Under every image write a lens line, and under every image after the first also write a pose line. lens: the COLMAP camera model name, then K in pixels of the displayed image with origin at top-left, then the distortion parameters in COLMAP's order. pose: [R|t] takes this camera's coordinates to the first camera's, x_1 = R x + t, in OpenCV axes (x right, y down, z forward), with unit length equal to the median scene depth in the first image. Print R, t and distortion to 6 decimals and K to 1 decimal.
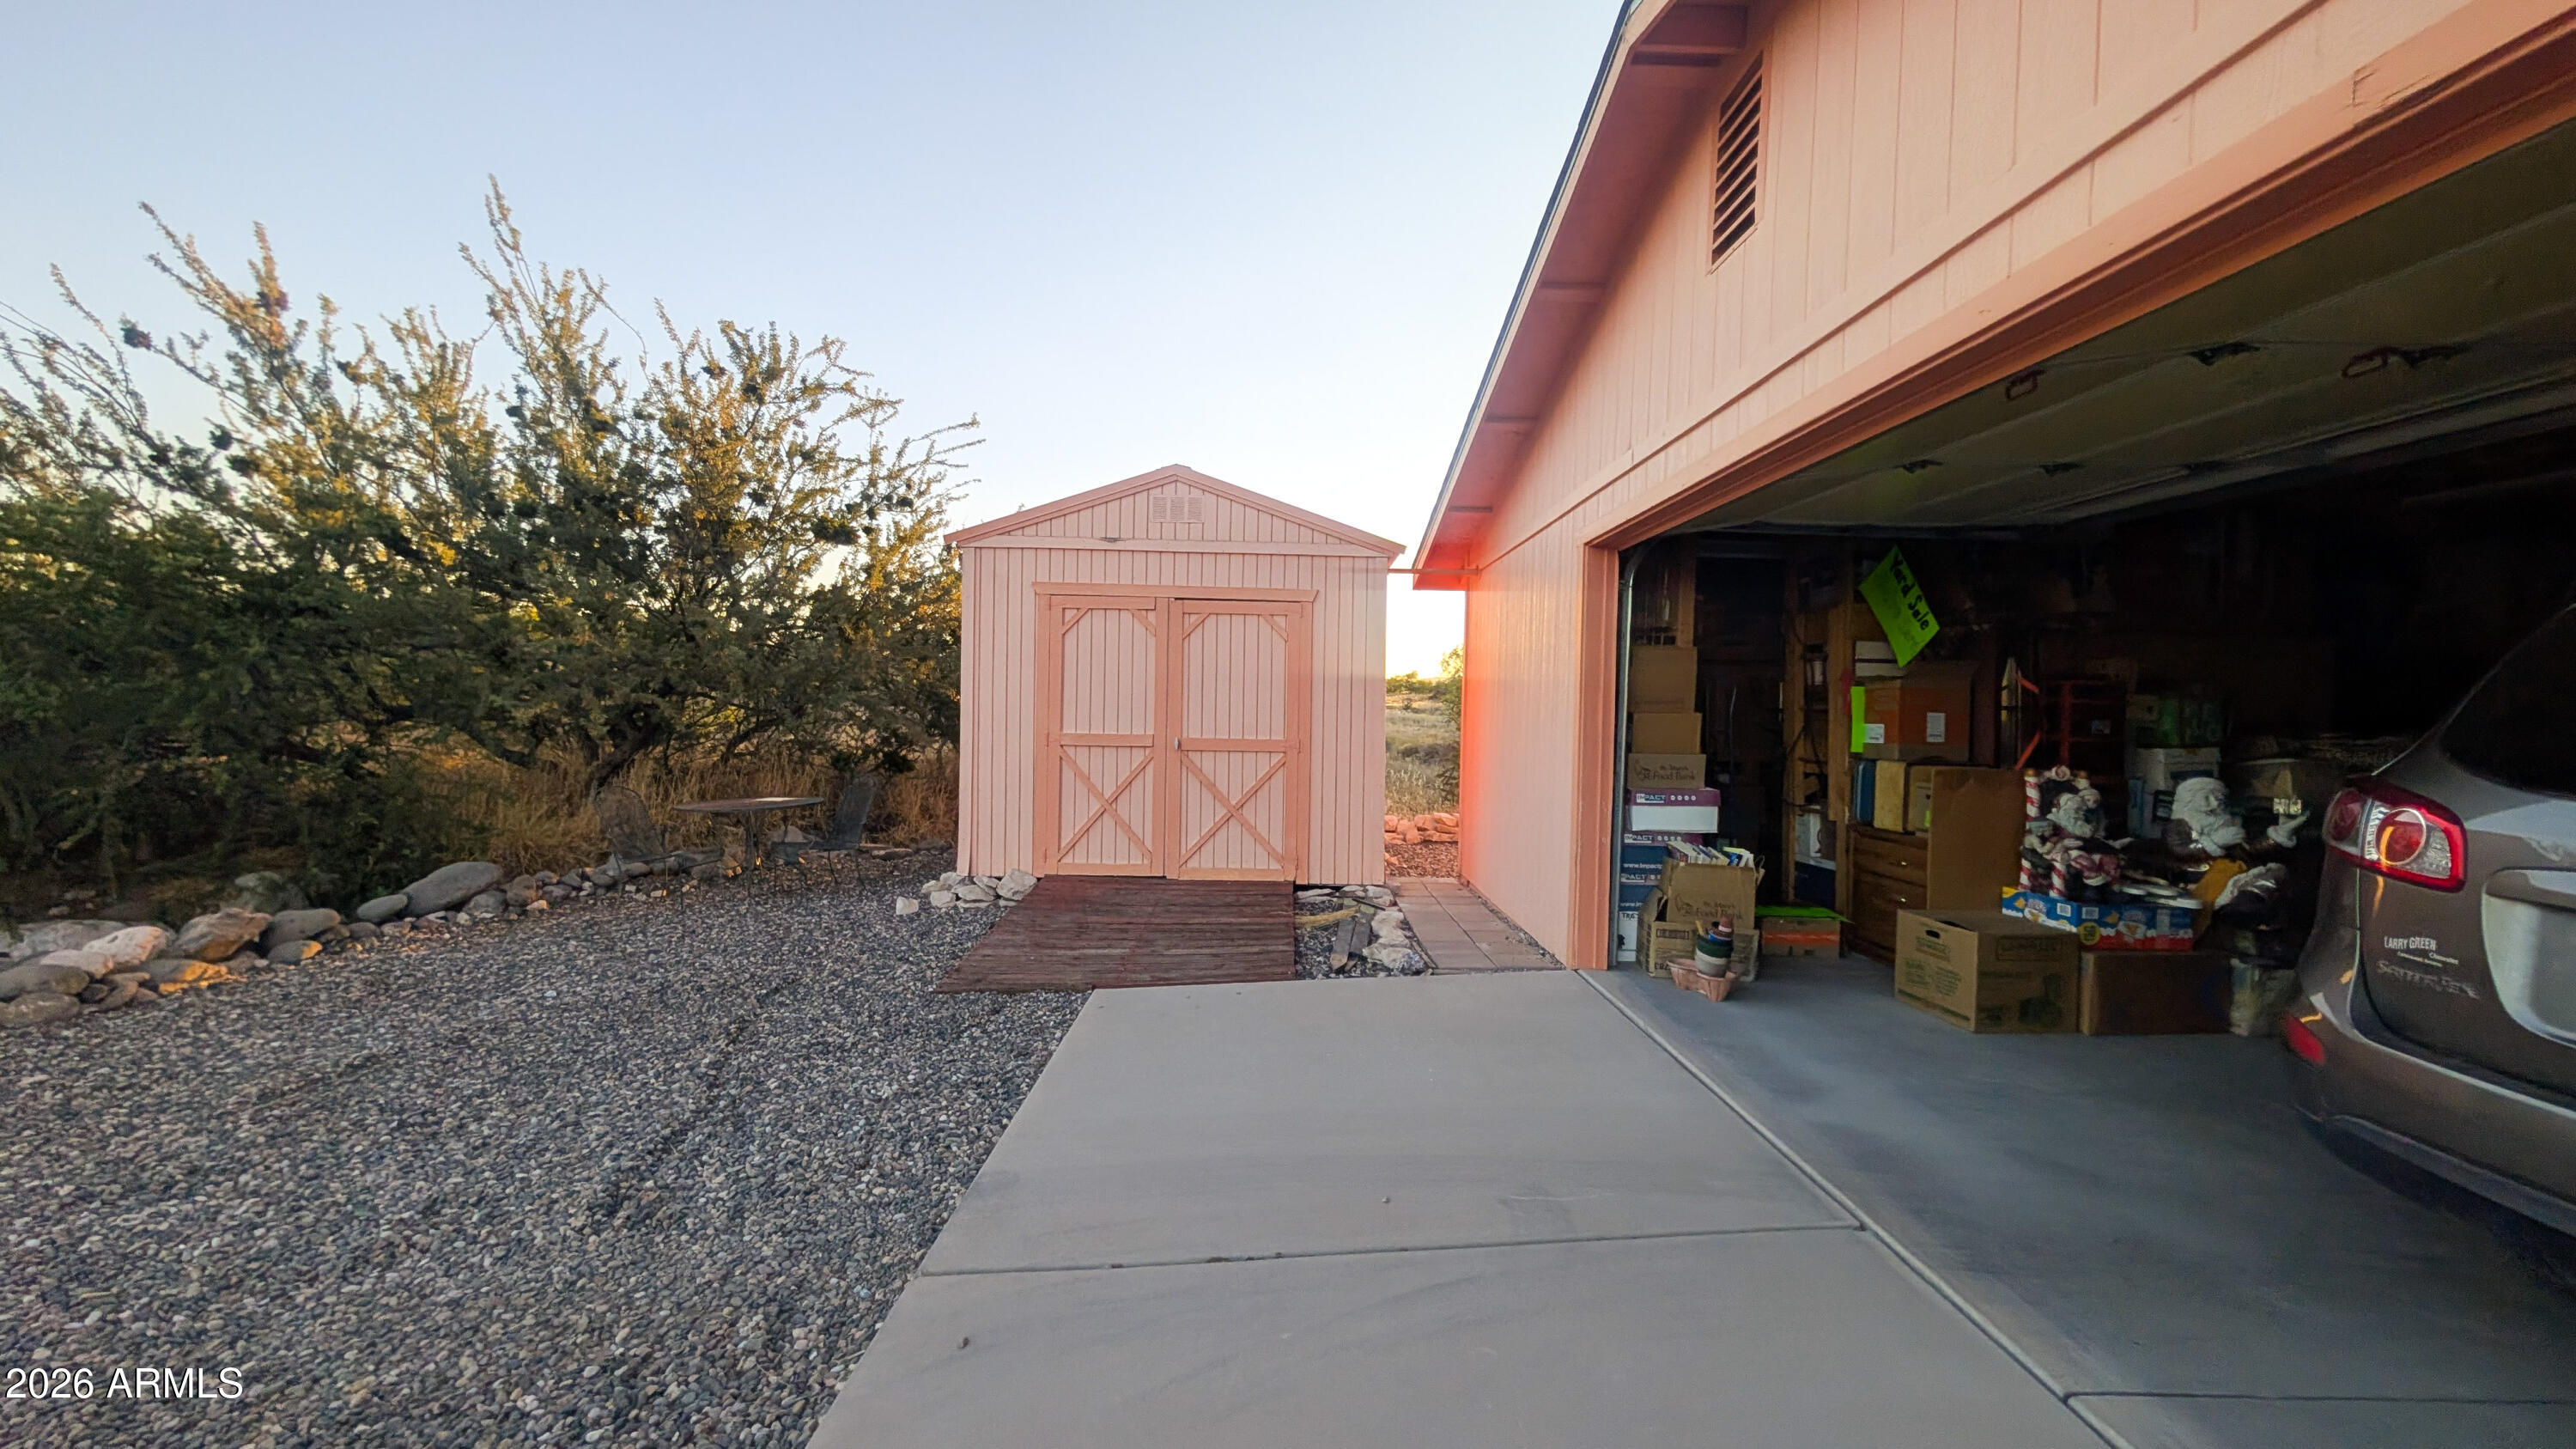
lens RADIAL K [[970.8, 0, 1298.4], [0, 970.8, 729.8], [0, 0, 1]] dist [-0.001378, 0.000492]
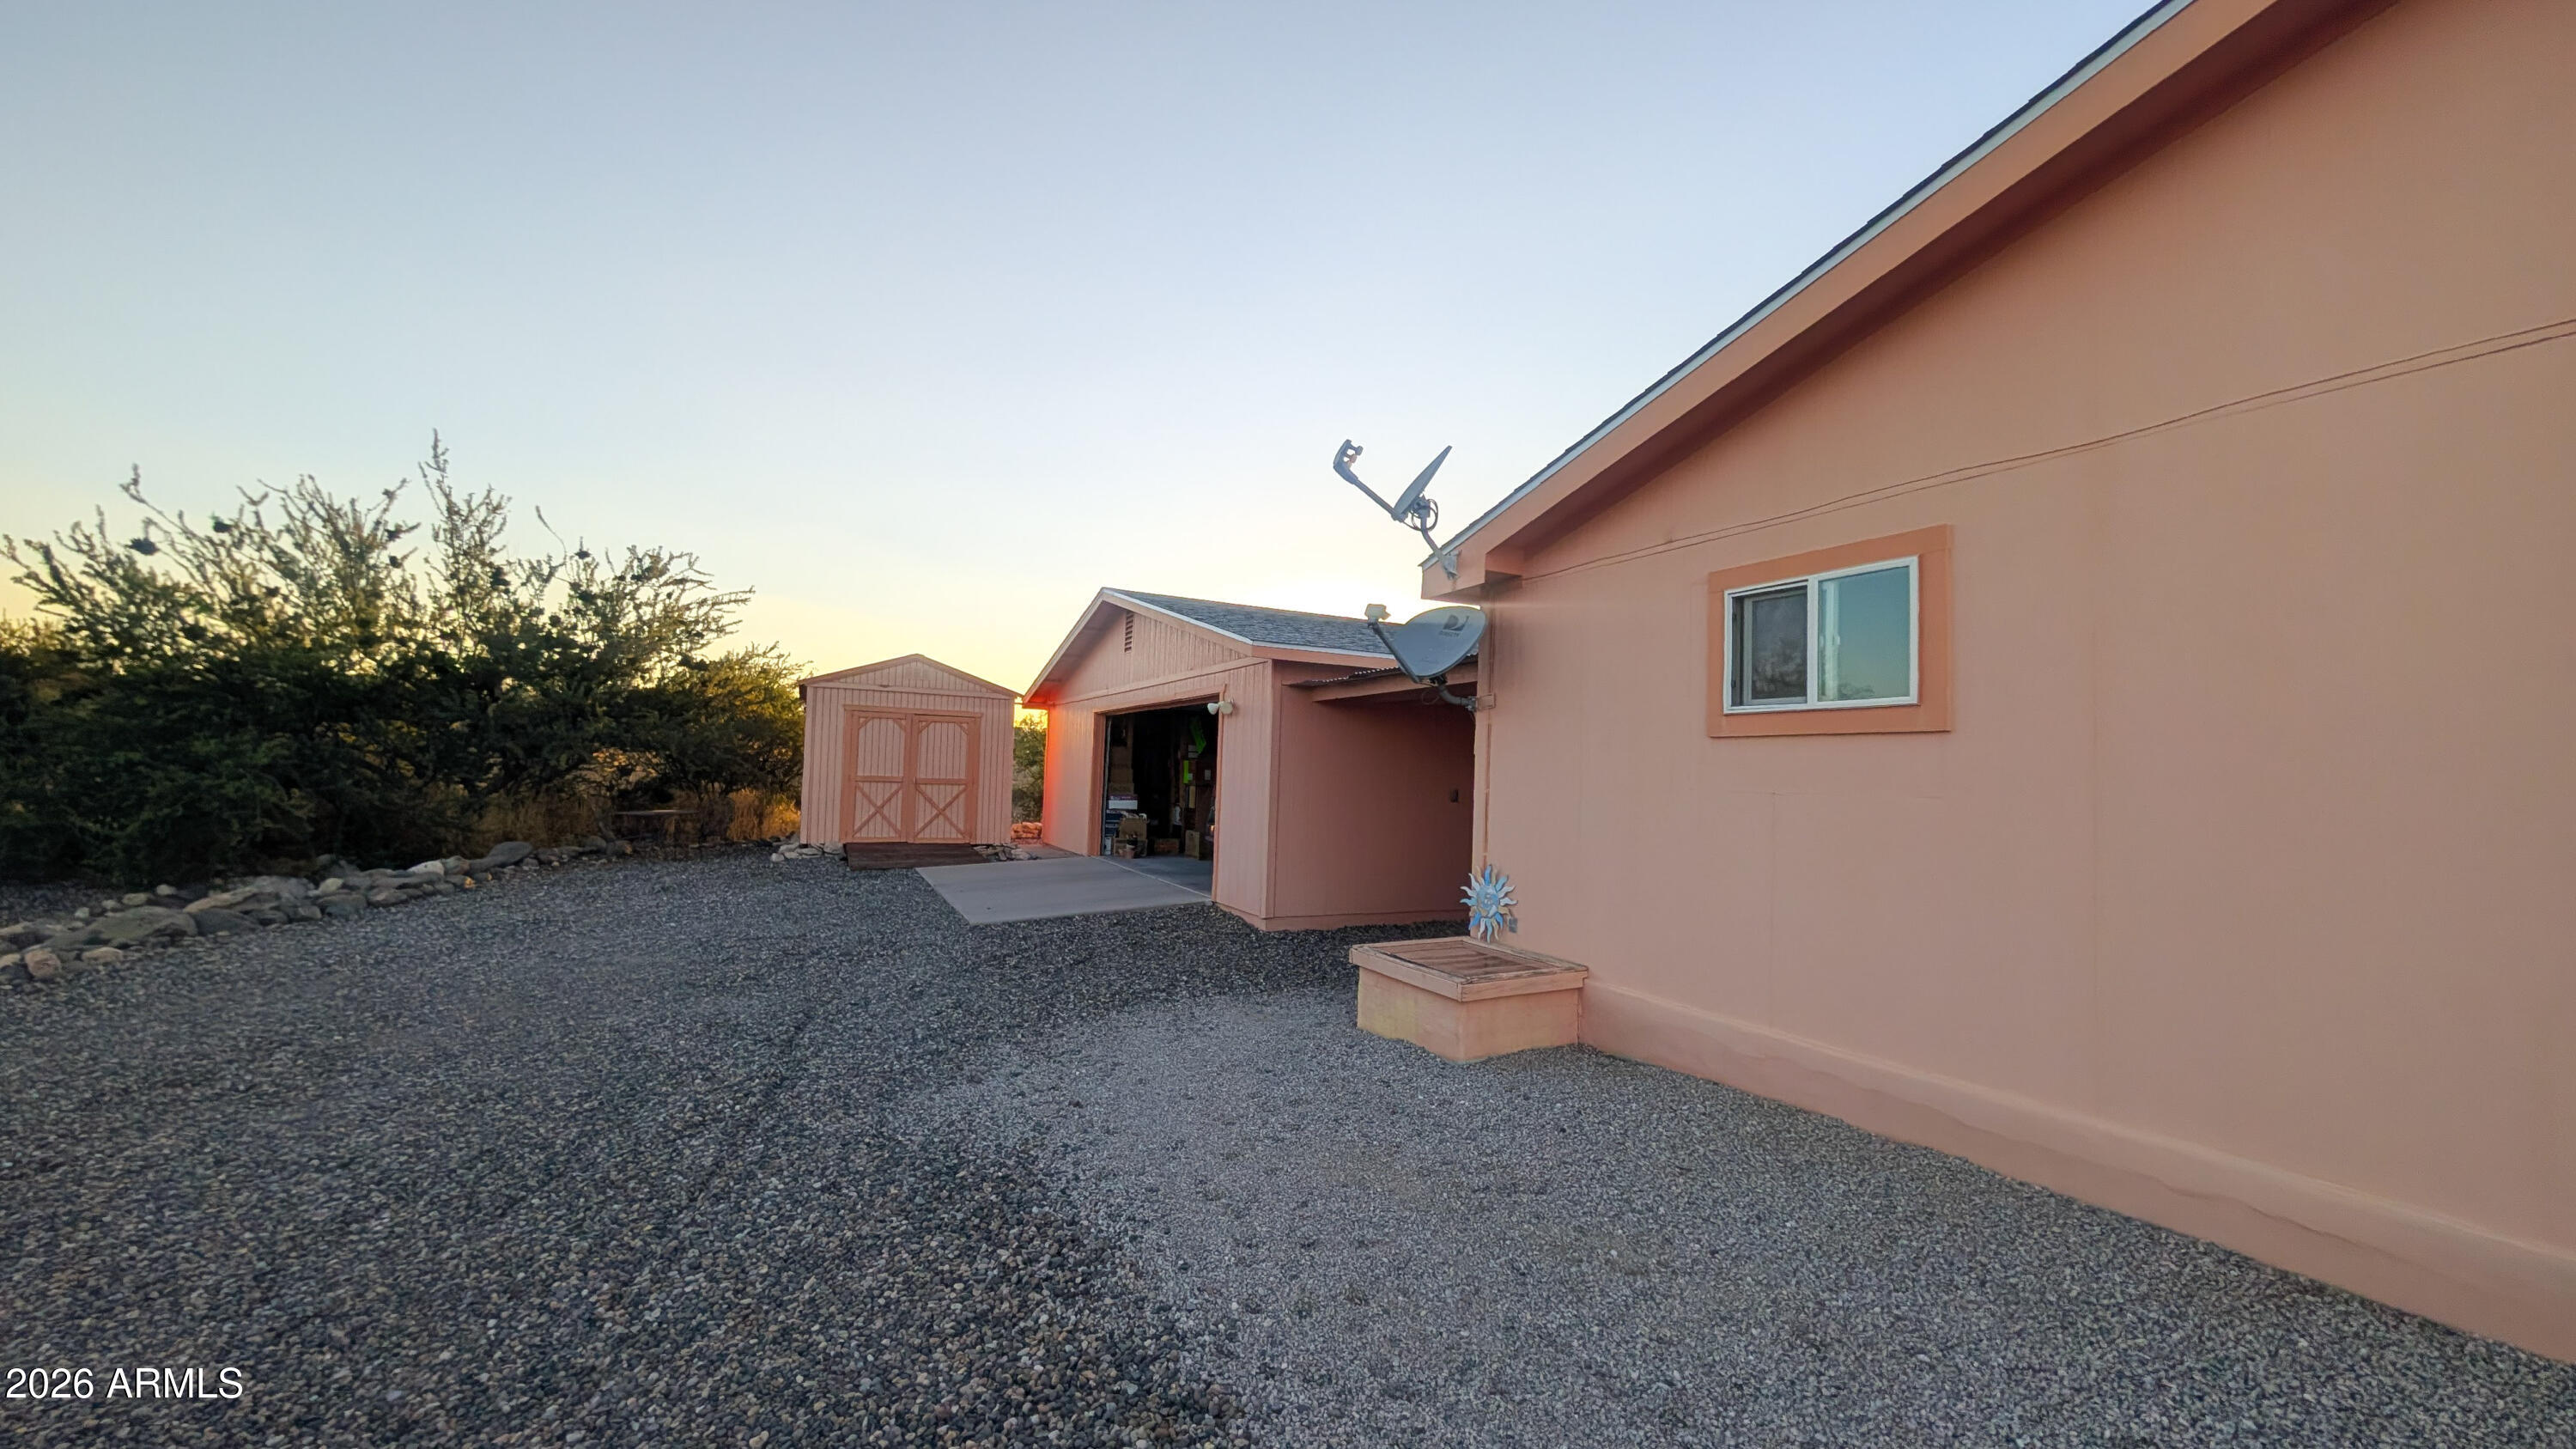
lens RADIAL K [[970.8, 0, 1295.1], [0, 970.8, 730.2], [0, 0, 1]] dist [-0.001378, 0.000492]
pose [[0.898042, 0.027897, 0.439025, -0.316621], [-0.003287, 0.998385, -0.056716, 0.021553], [-0.439898, 0.049490, 0.896683, -1.339899]]
